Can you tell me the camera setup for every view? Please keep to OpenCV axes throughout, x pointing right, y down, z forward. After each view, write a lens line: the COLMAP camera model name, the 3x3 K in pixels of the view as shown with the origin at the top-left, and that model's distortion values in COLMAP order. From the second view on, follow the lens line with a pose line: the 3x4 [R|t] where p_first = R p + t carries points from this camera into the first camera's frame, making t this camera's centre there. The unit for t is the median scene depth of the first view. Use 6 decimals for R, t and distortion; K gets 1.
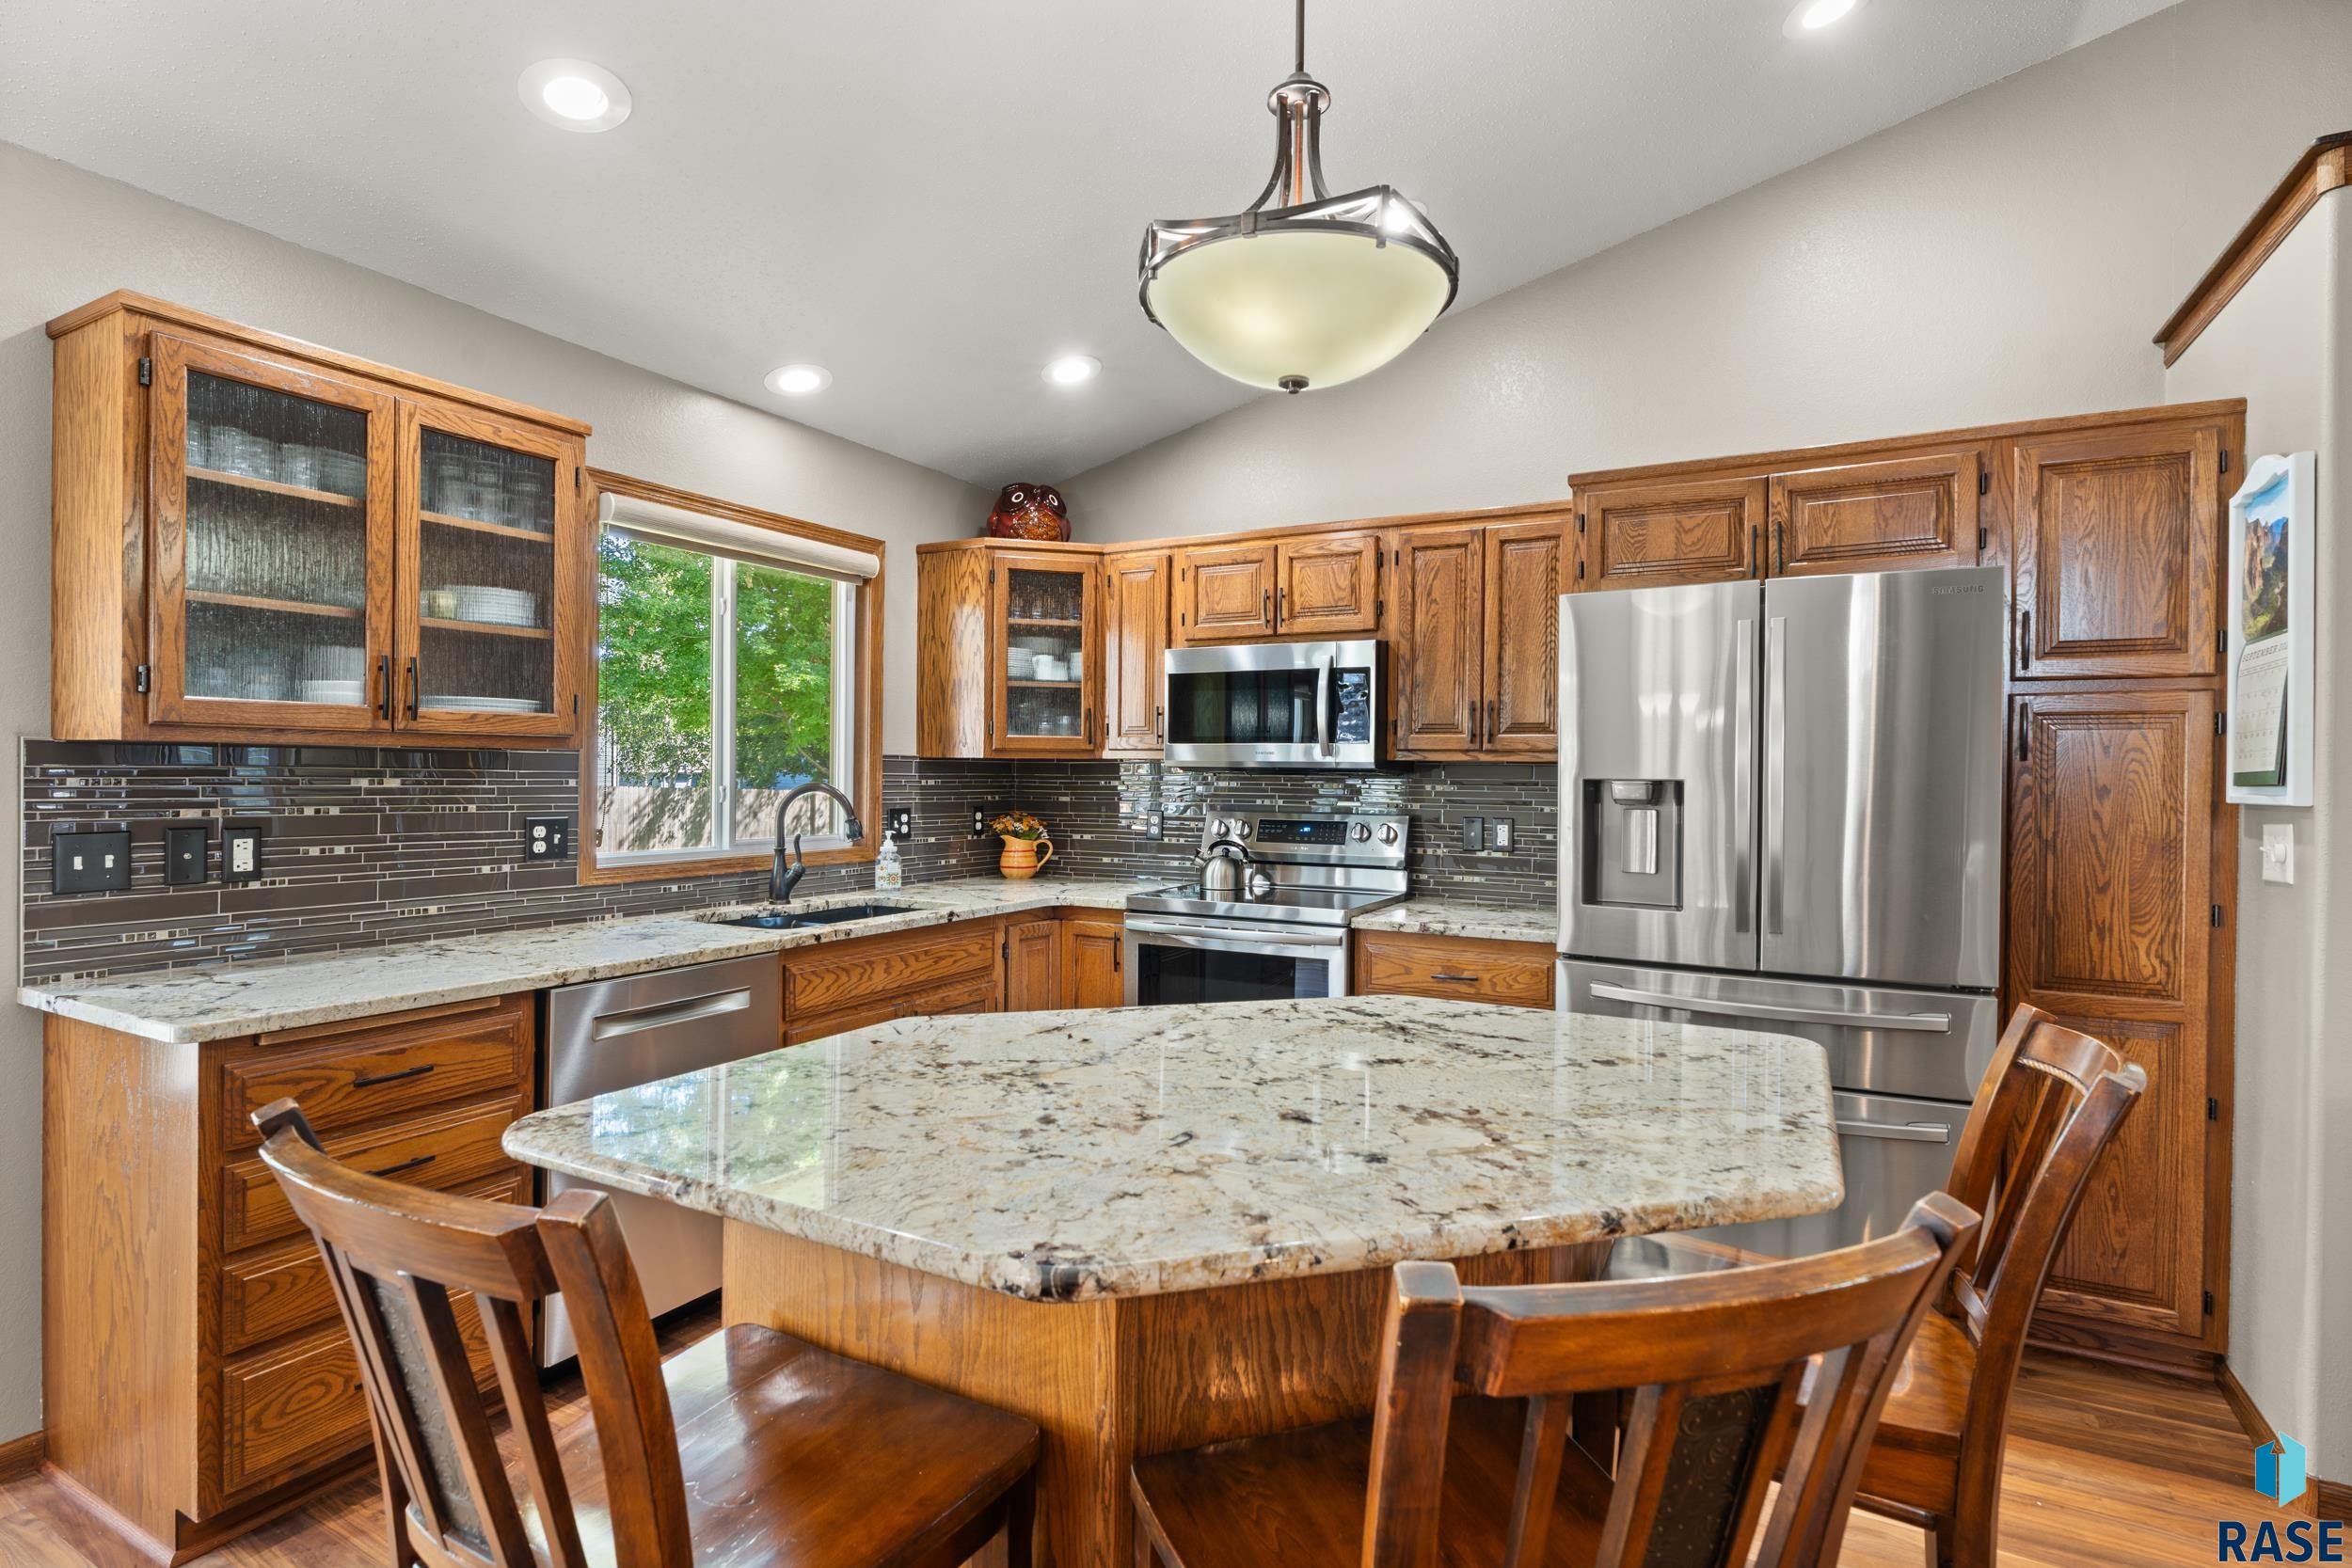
lens RADIAL K [[1155.2, 0, 1177.6], [0, 1155.2, 782.9], [0, 0, 1]] dist [-0.000983, 0.000327]
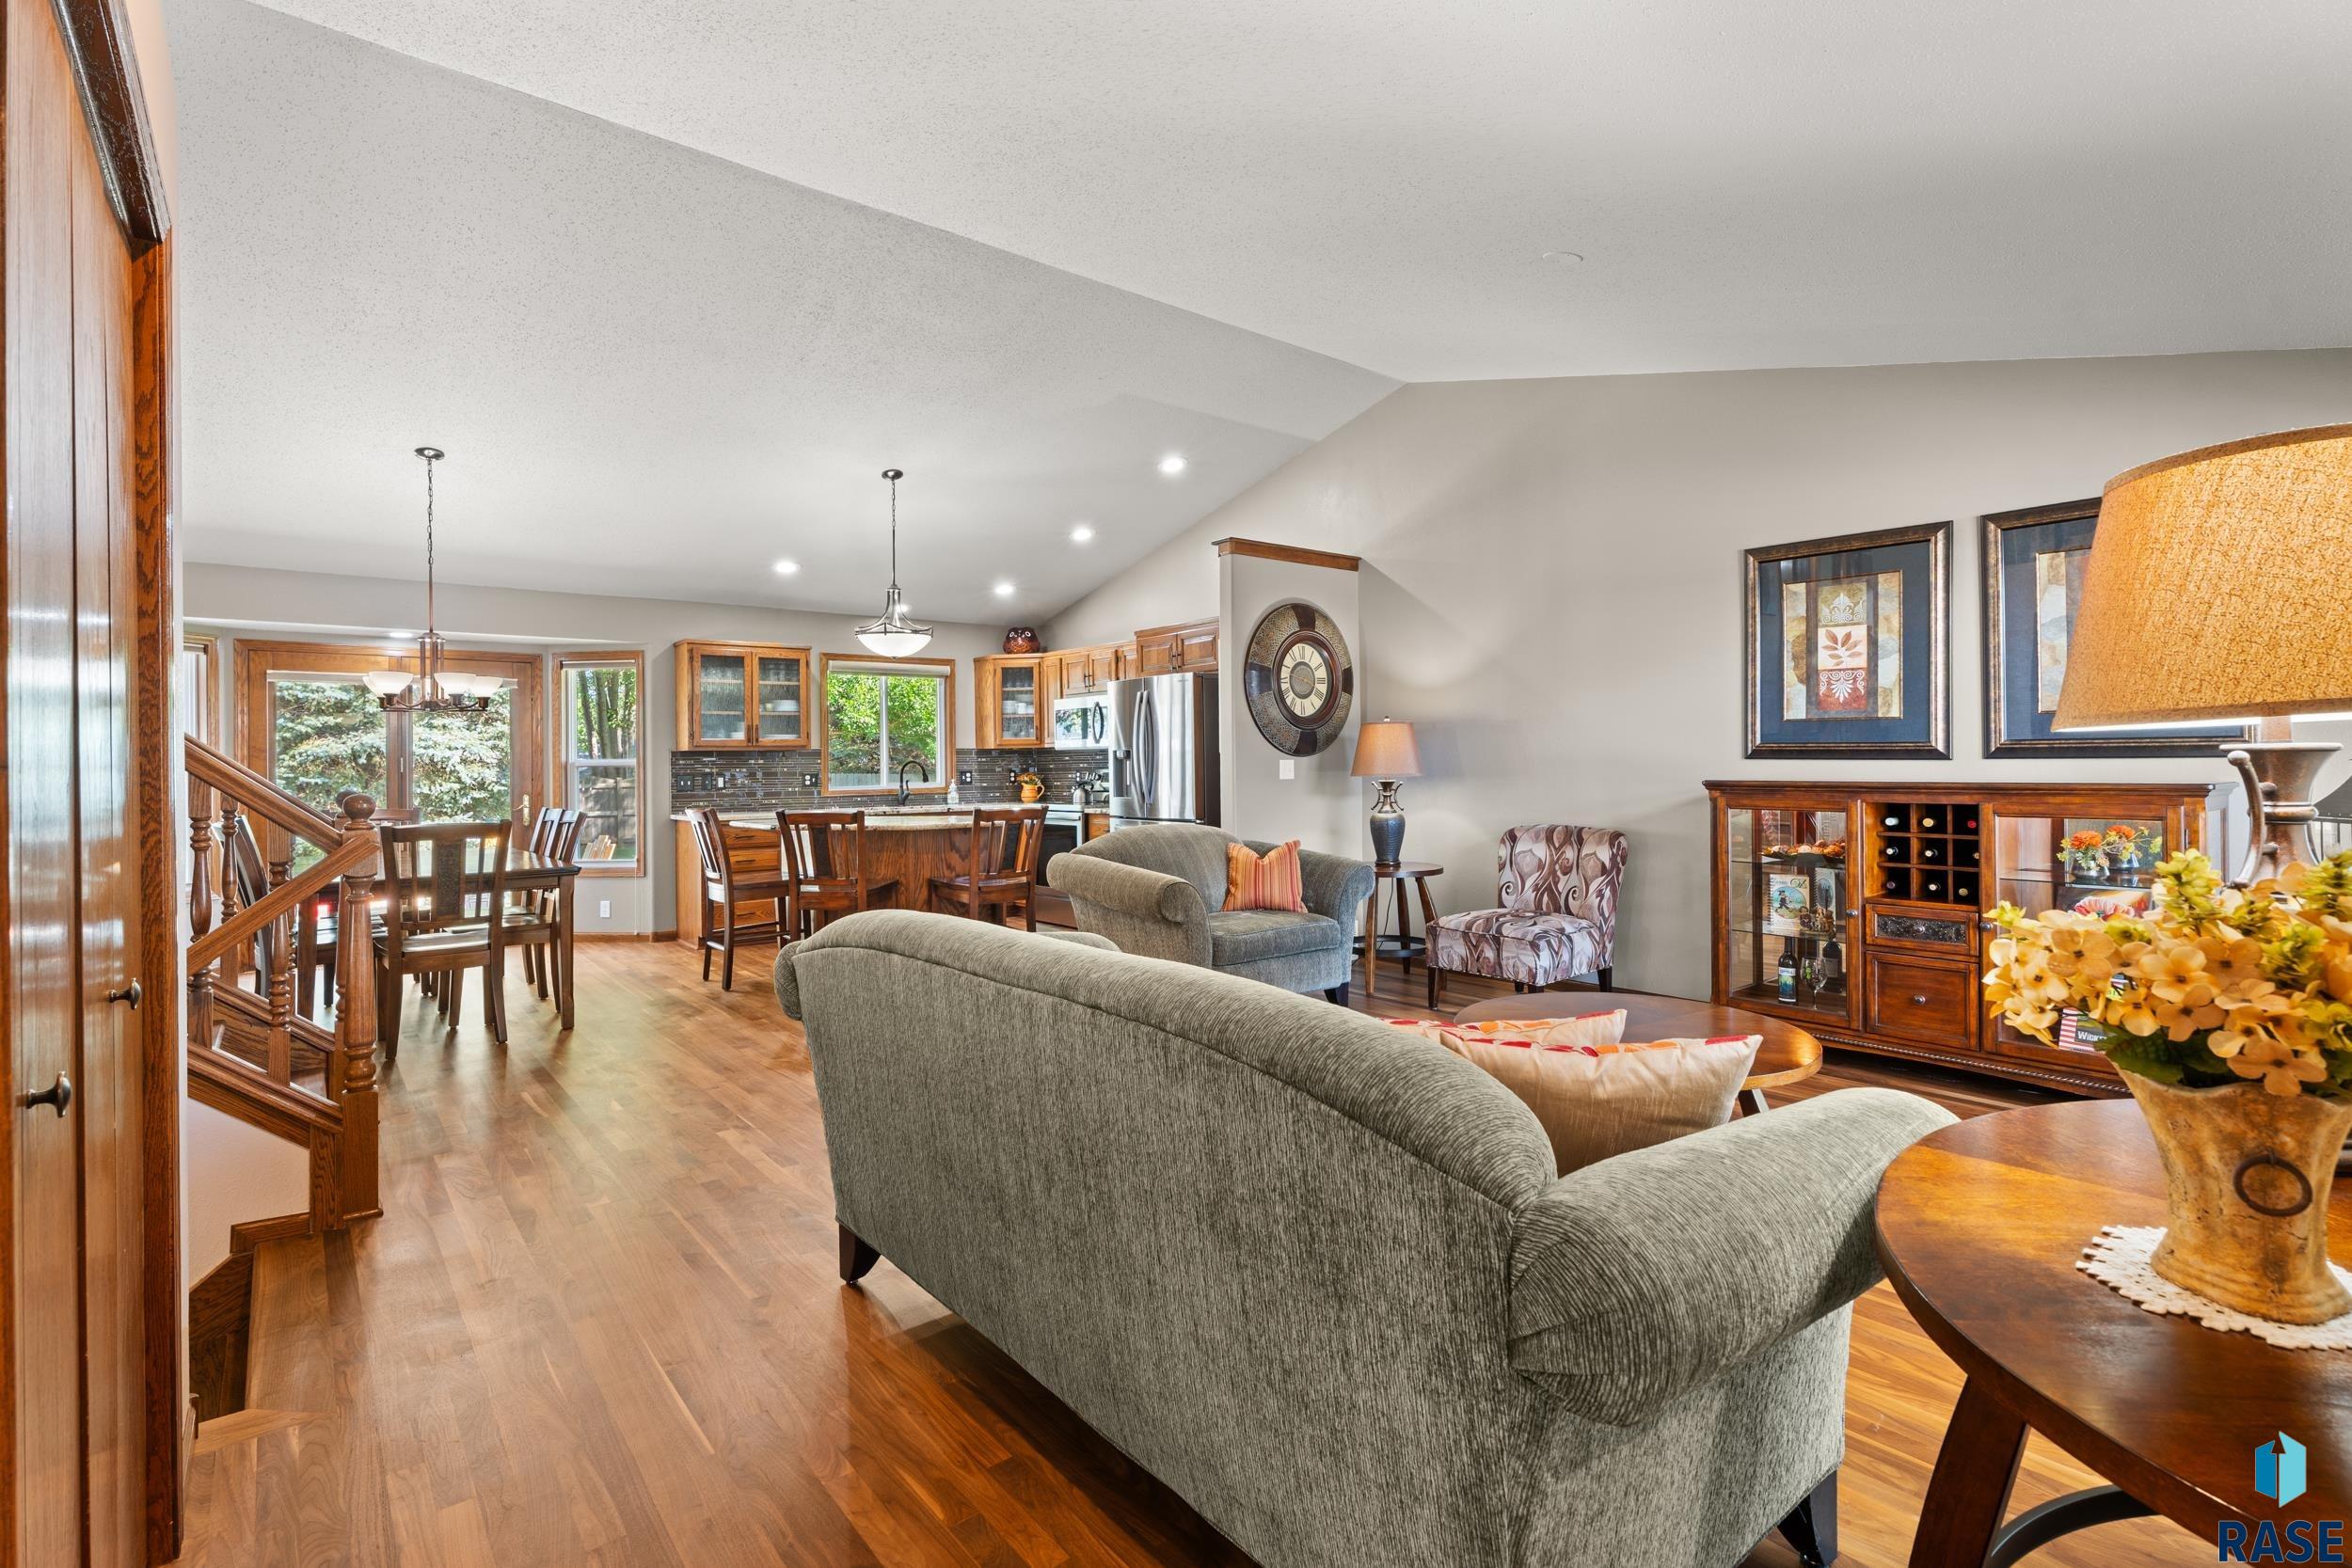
lens RADIAL K [[1051.8, 0, 1181.5], [0, 1051.8, 765.8], [0, 0, 1]] dist [0.002271, 0.004474]
pose [[0.927489, -0.021967, -0.373204, 1.145177], [0.020115, 0.999758, -0.008856, 0.046149], [0.373309, 0.000706, 0.927707, -0.982967]]
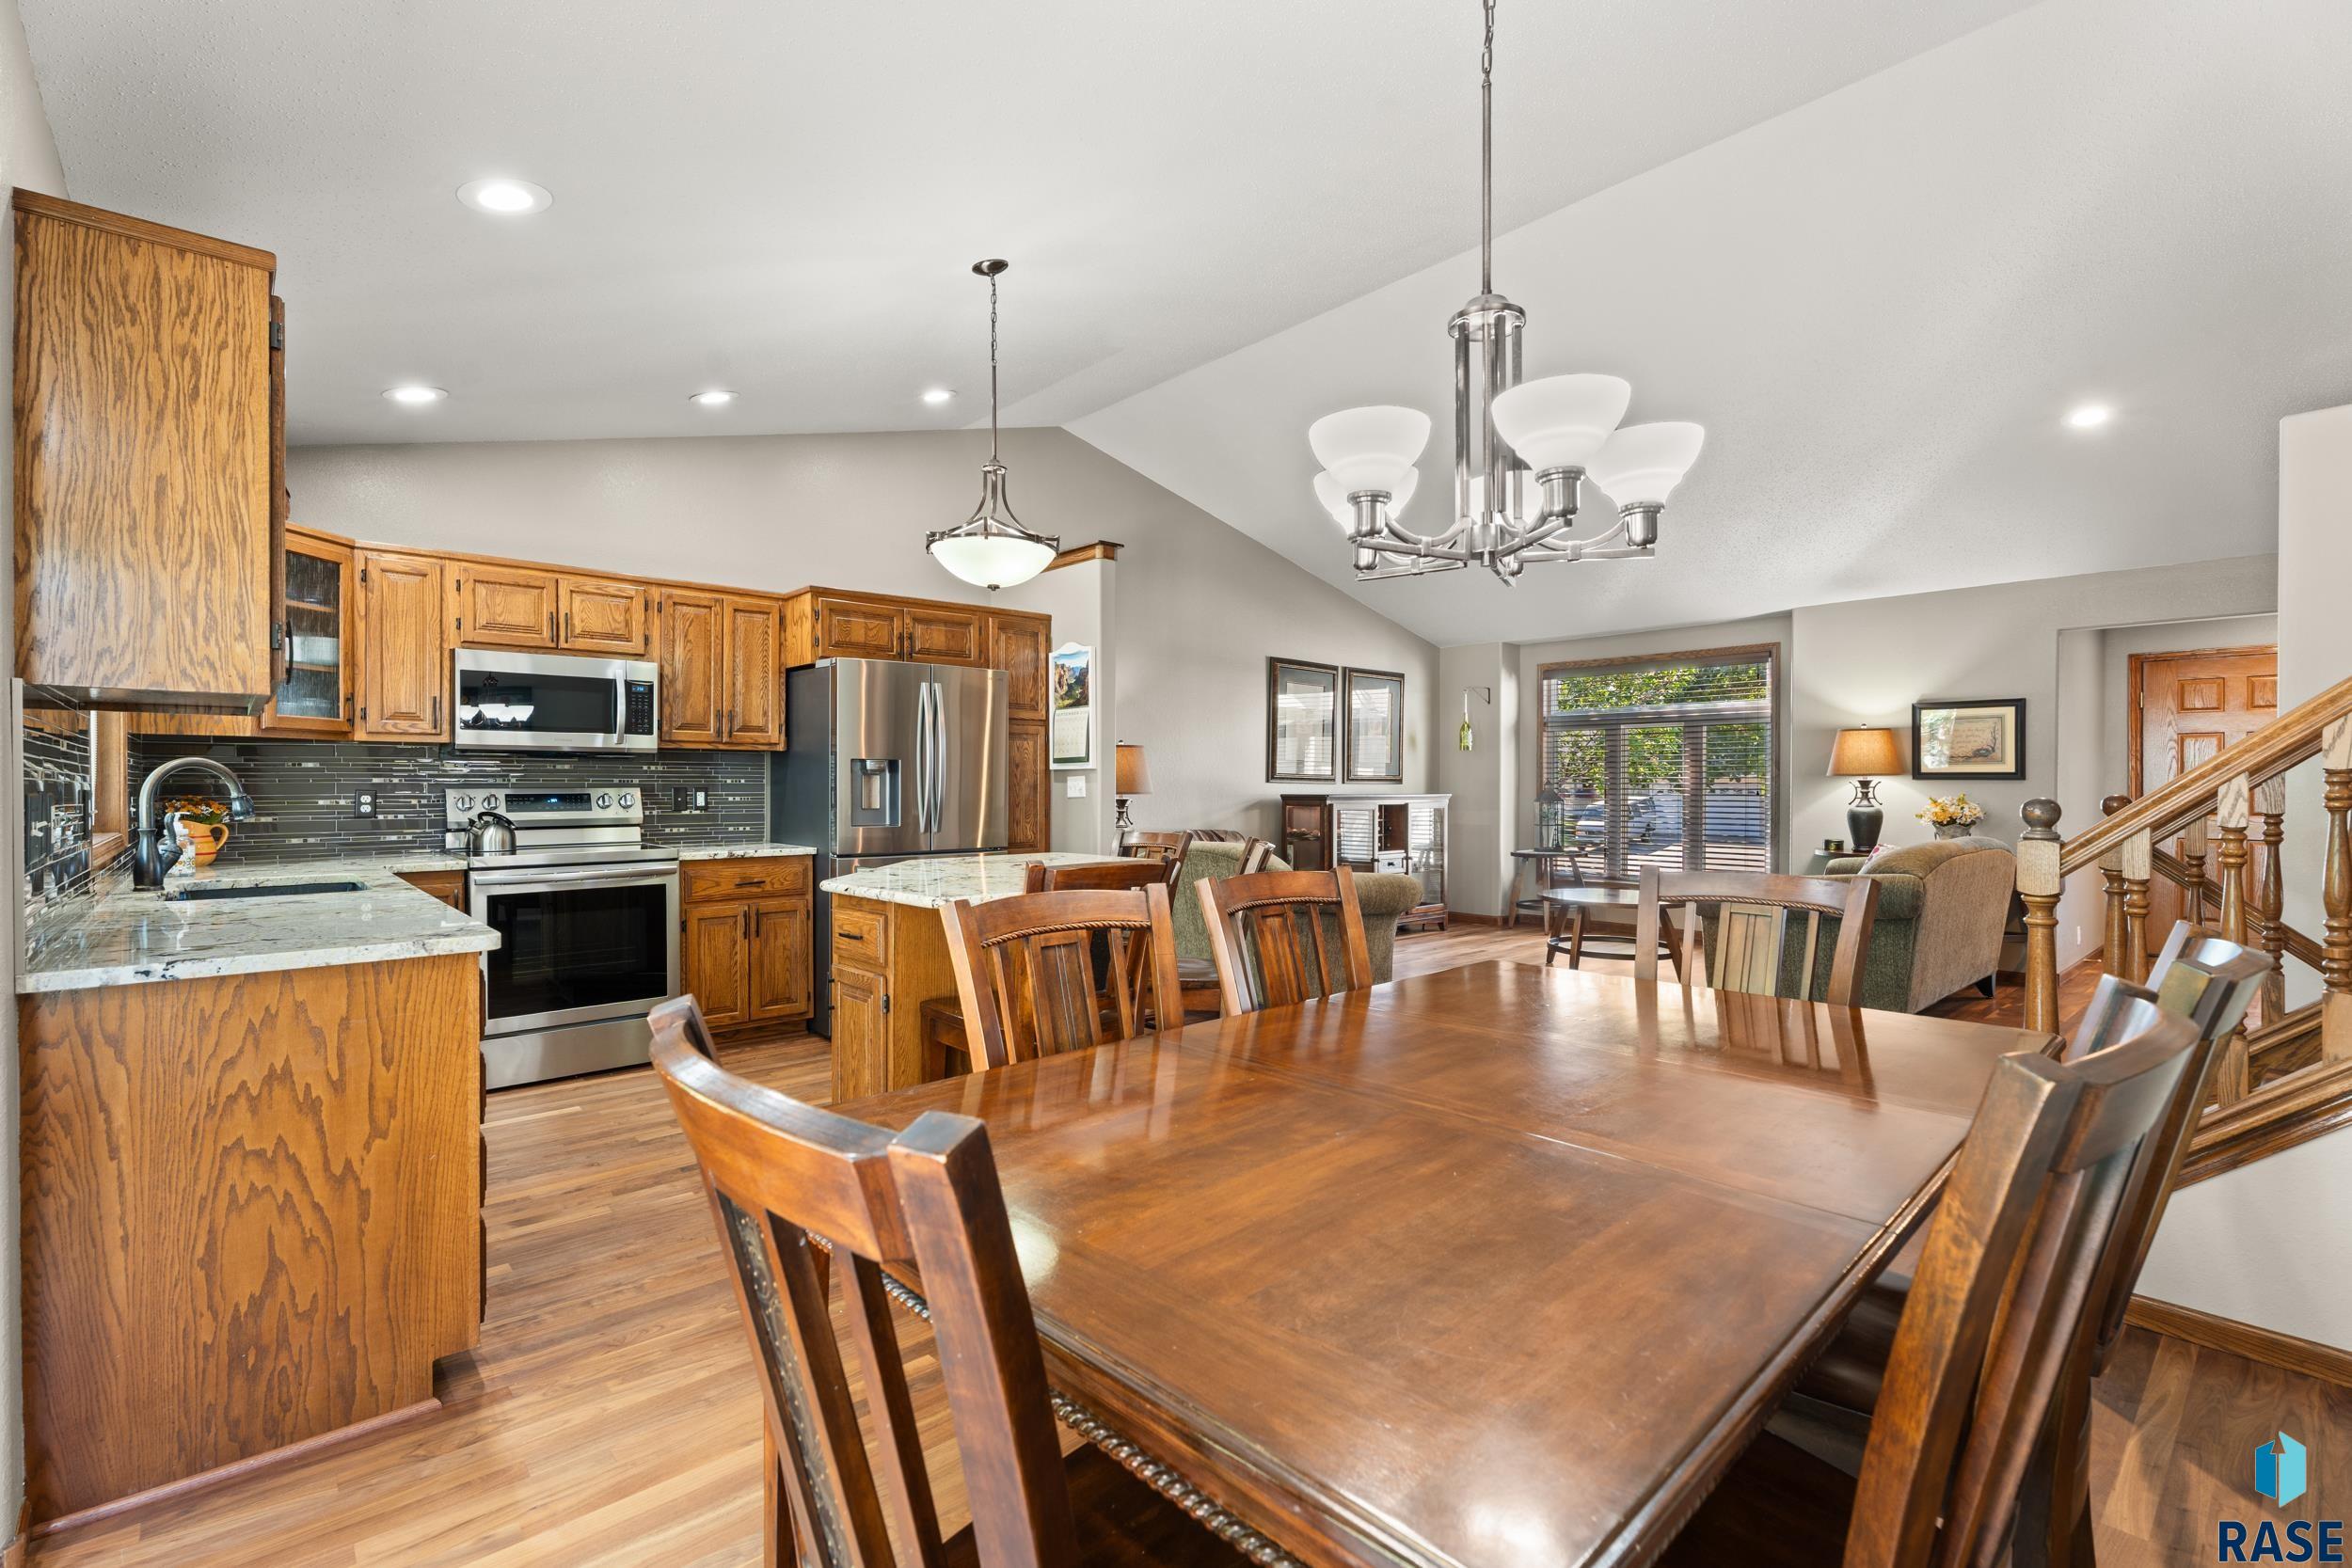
lens RADIAL K [[1051.8, 0, 1155.4], [0, 1051.8, 787.0], [0, 0, 1]] dist [0.002271, 0.004474]
pose [[0.347617, -0.013802, 0.937535, -0.846136], [0.012487, 0.999871, 0.010090, 0.024631], [-0.937554, 0.008200, 0.347744, -0.031839]]
